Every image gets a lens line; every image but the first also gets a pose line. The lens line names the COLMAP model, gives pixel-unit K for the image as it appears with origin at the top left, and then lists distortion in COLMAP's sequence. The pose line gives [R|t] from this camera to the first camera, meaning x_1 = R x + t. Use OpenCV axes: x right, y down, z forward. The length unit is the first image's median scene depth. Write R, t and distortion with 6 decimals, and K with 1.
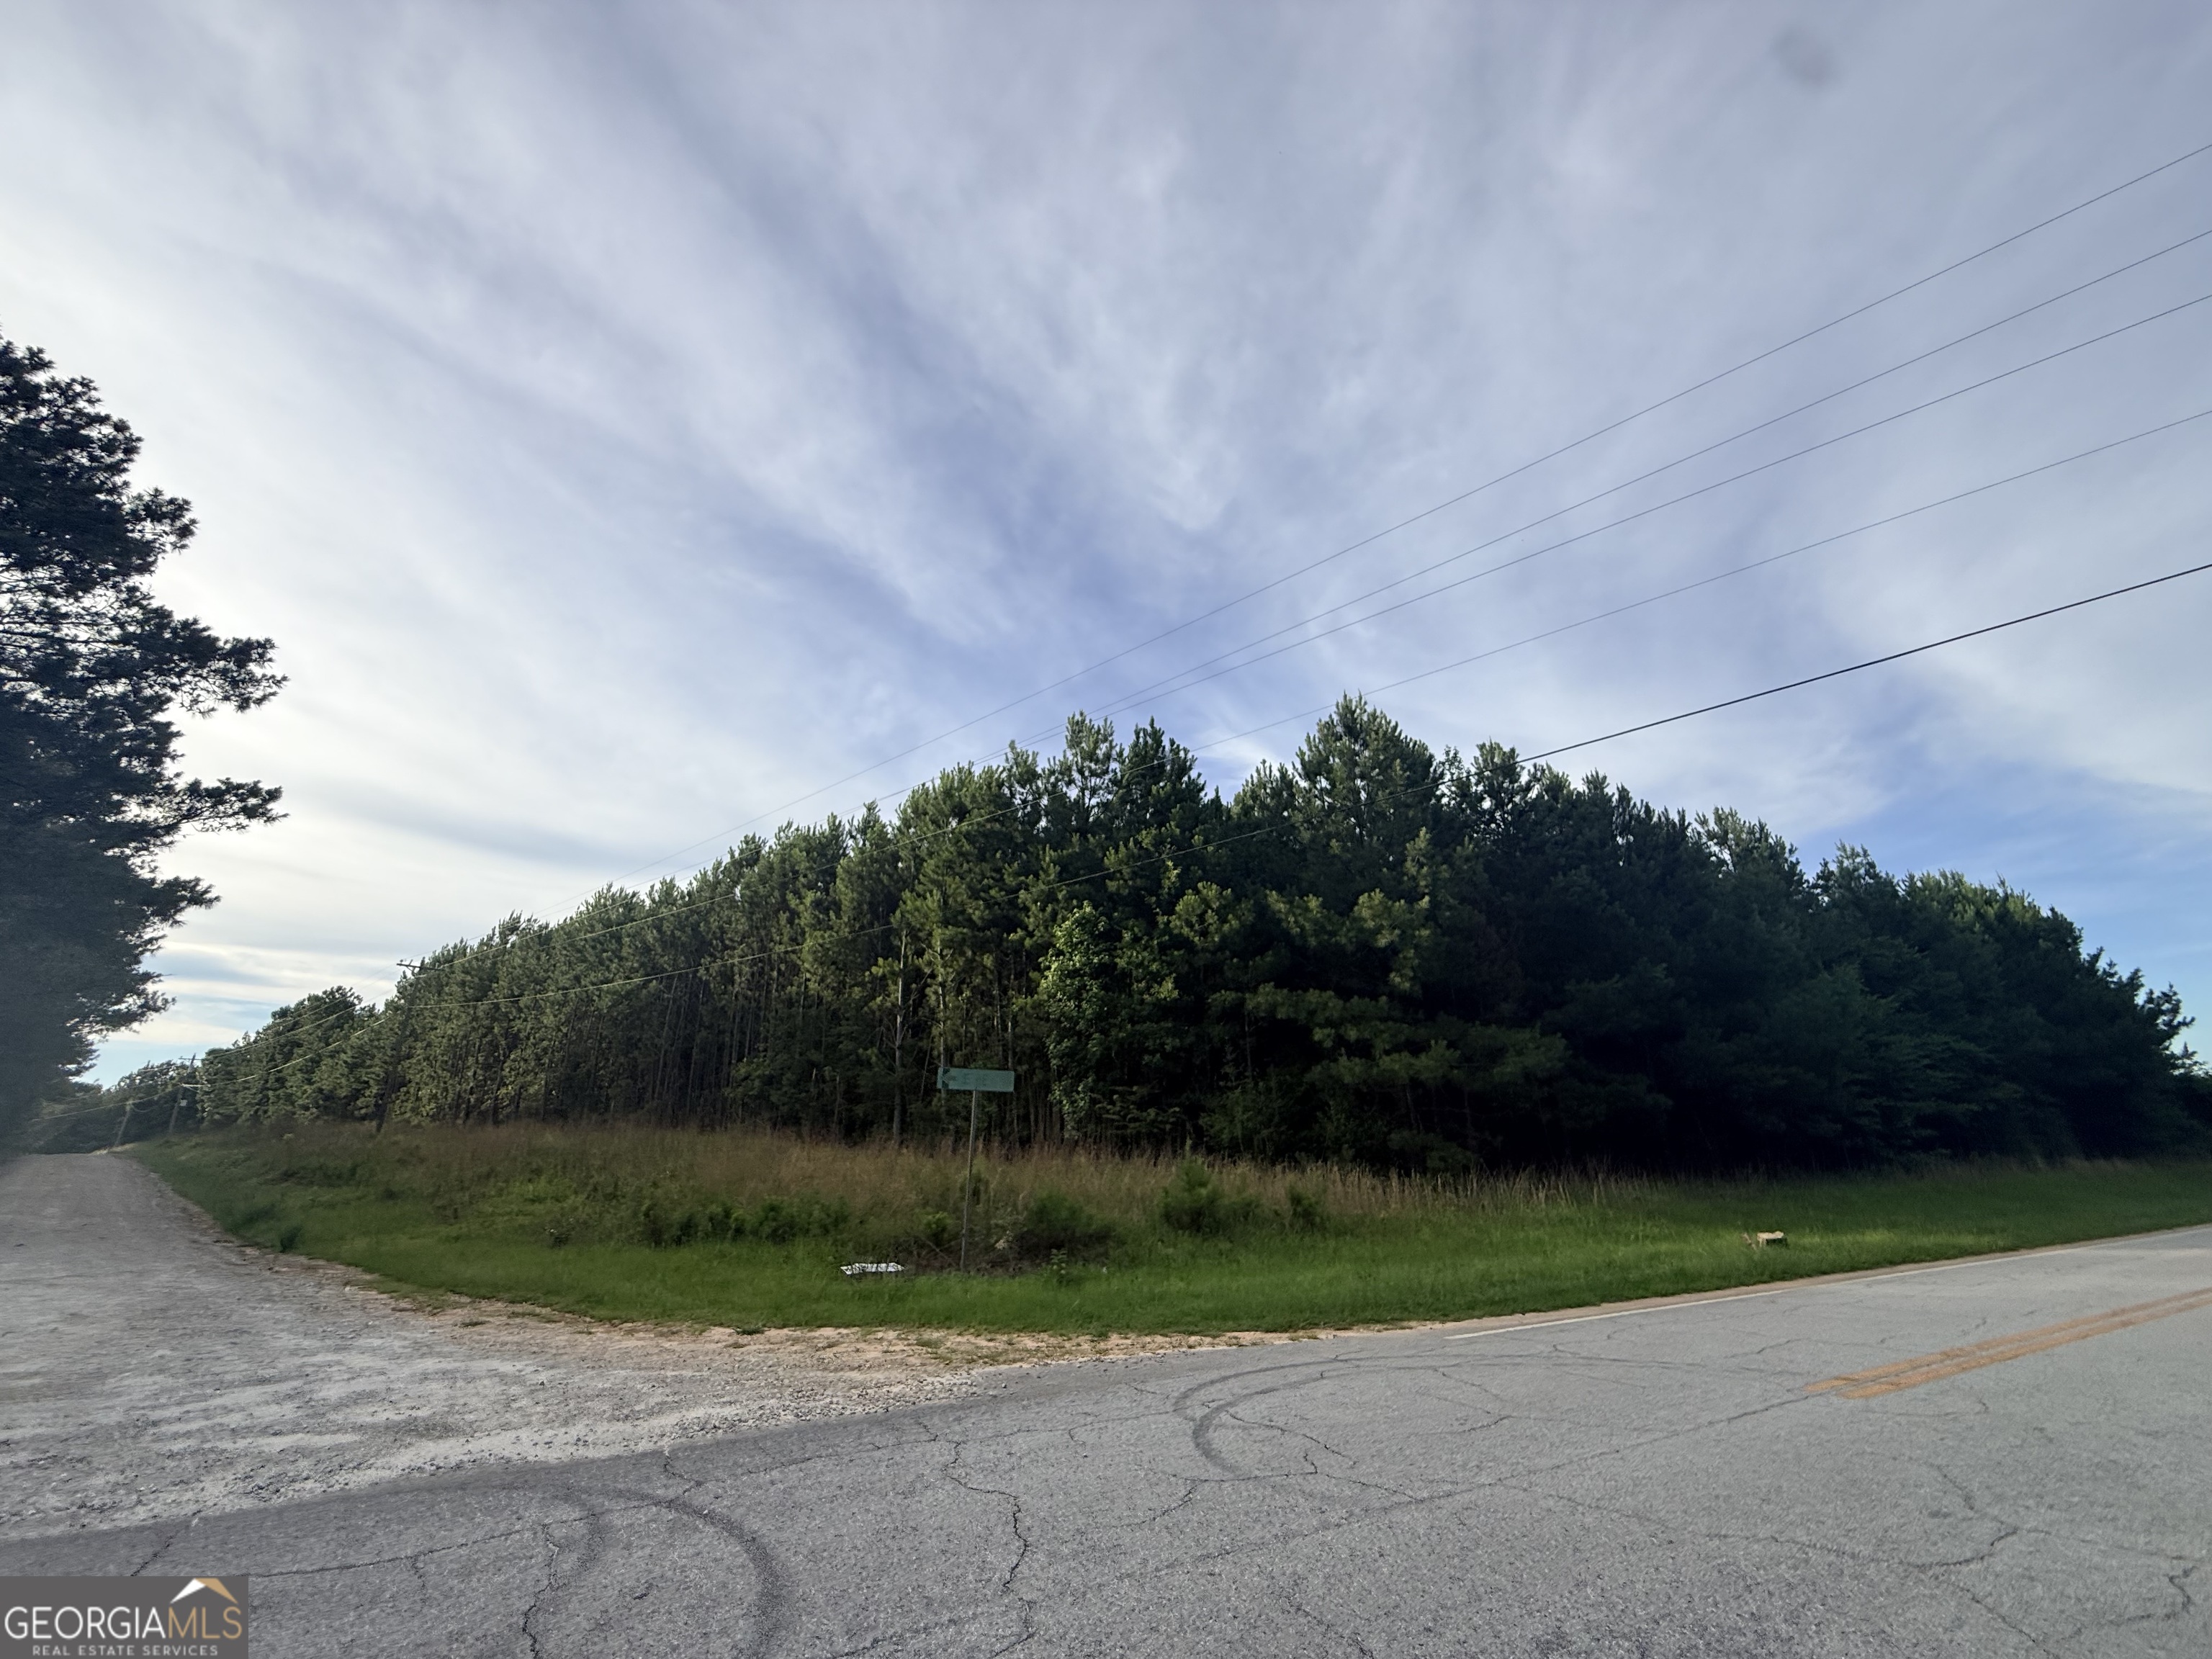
lens RADIAL K [[942.3, 0, 1106.0], [0, 942.3, 829.5], [0, 0, 1]] dist [0.000725, 0.000007]
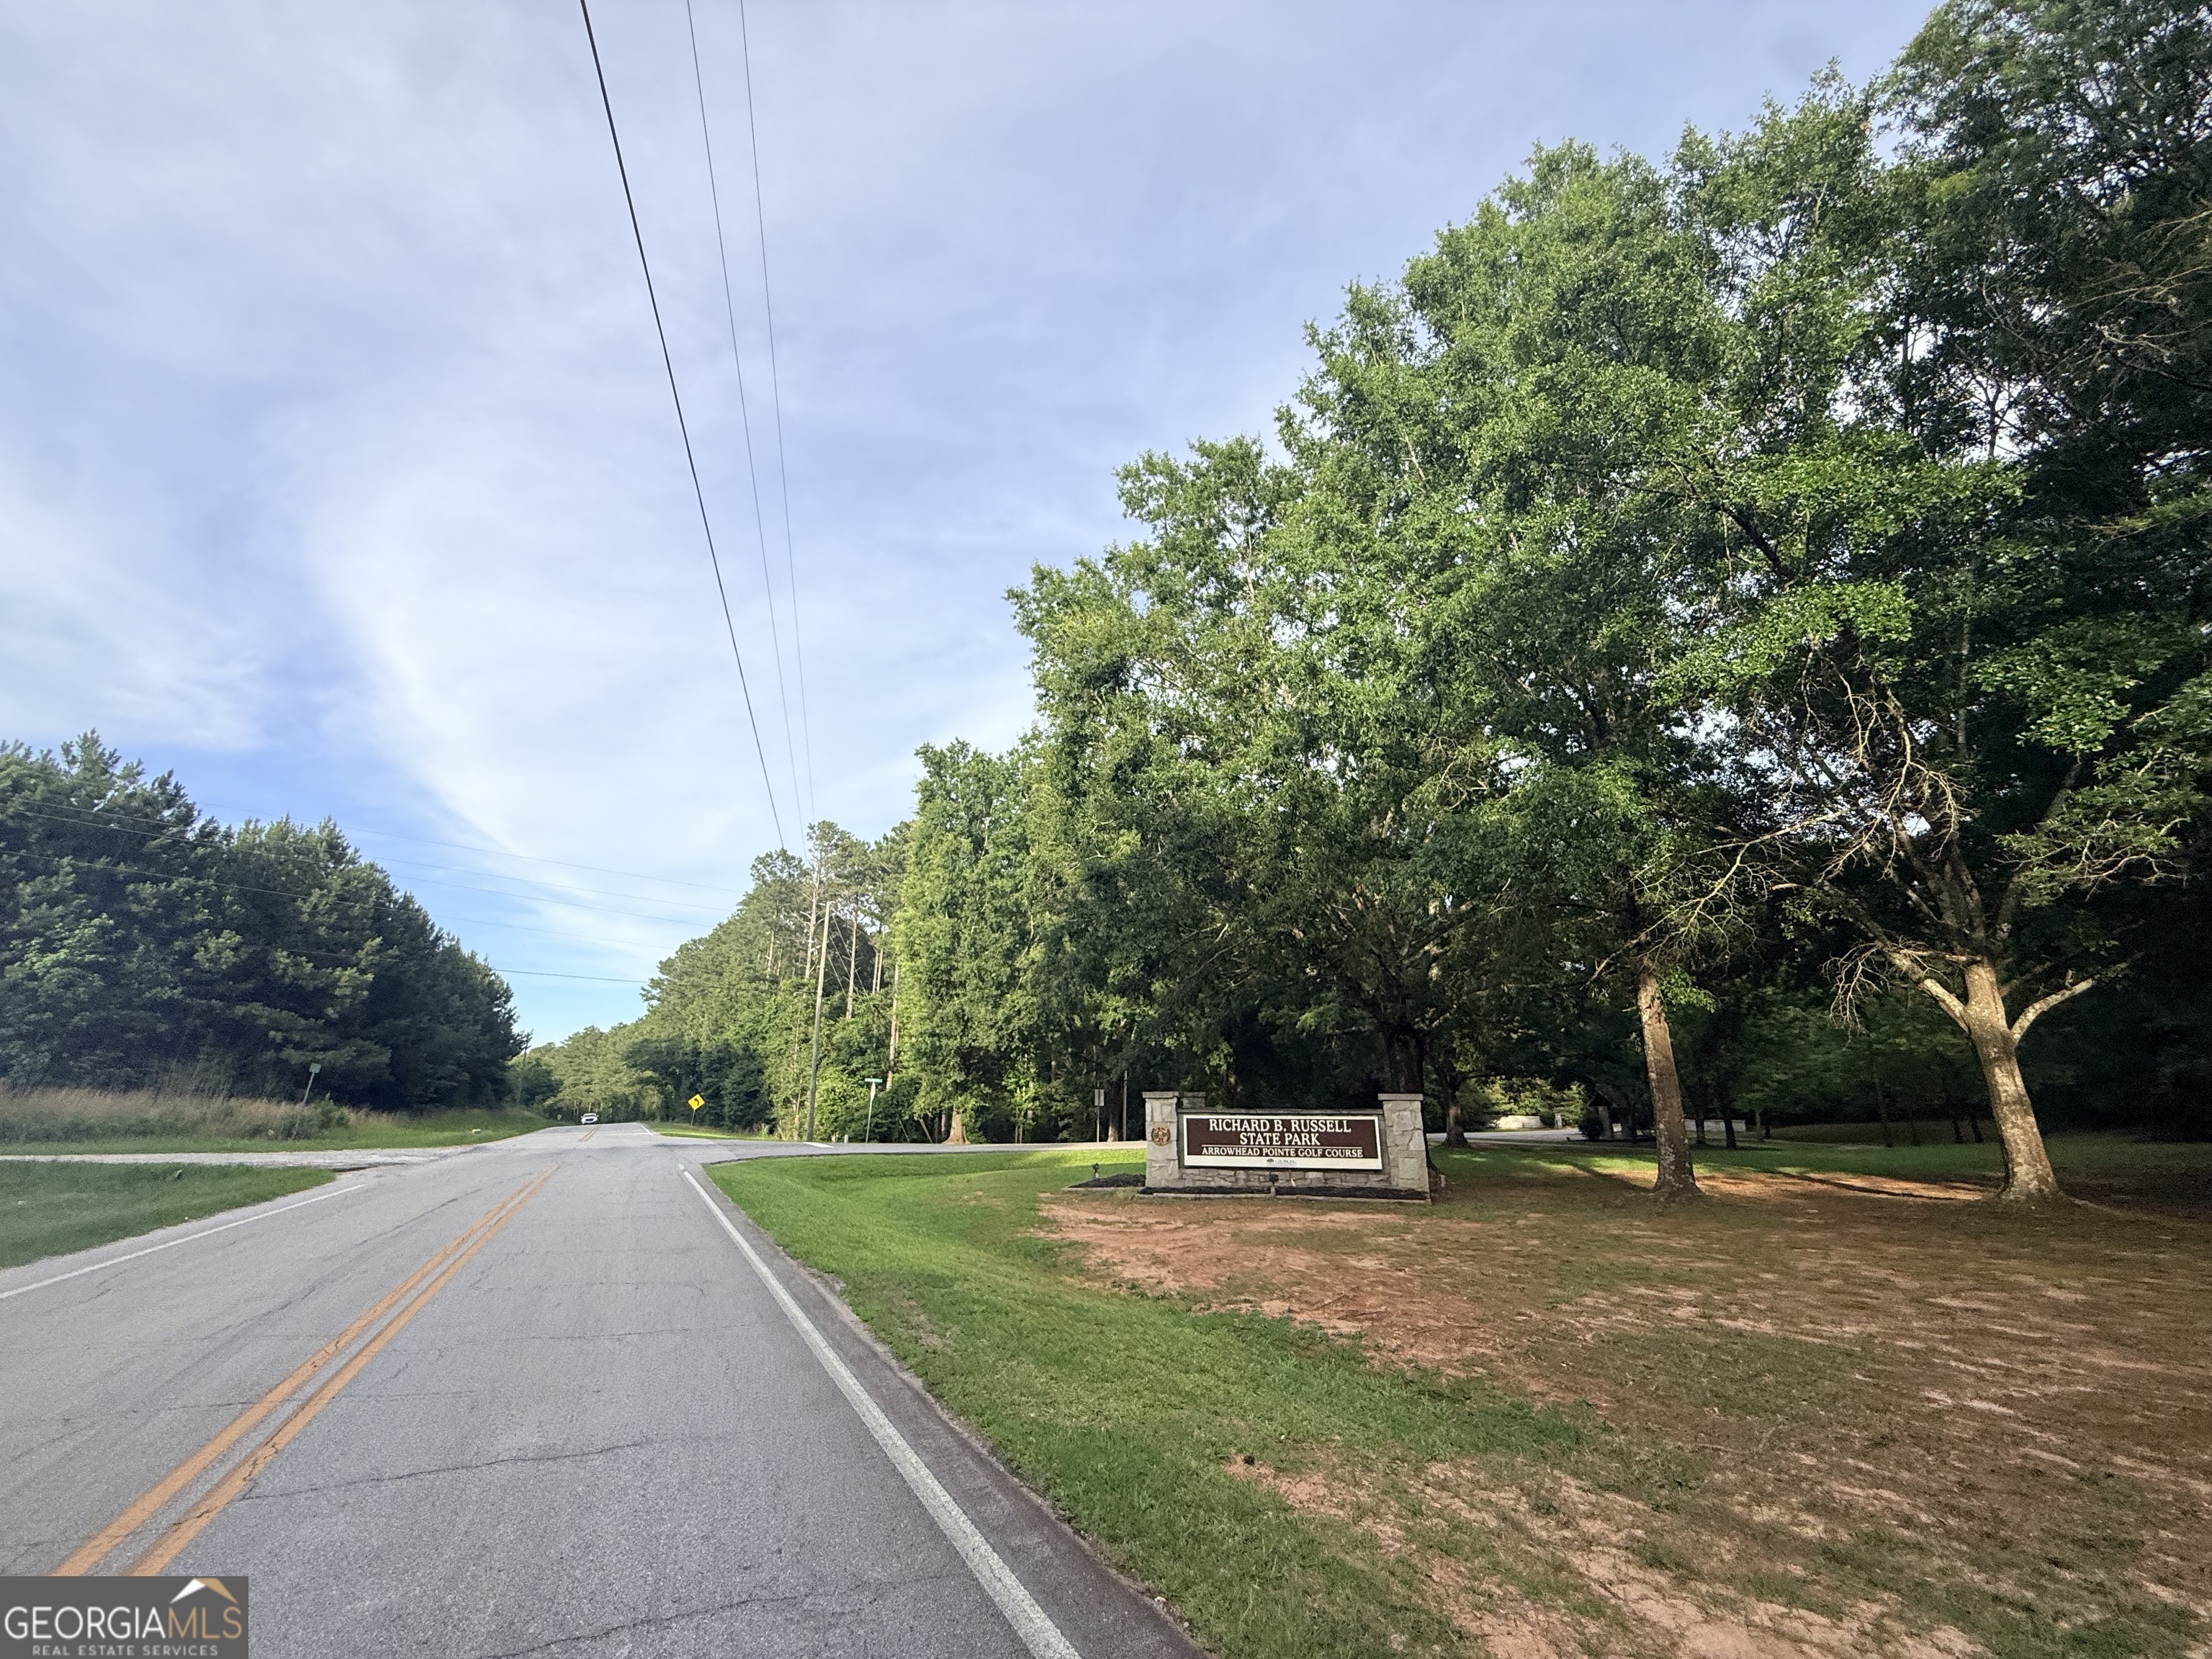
lens RADIAL K [[942.3, 0, 1106.0], [0, 942.3, 829.5], [0, 0, 1]] dist [0.000725, 0.000007]
pose [[0.068156, 0.302079, 0.950843, -1.311222], [-0.348216, 0.900327, -0.261071, -0.190802], [-0.934934, -0.313305, 0.166551, -0.582085]]
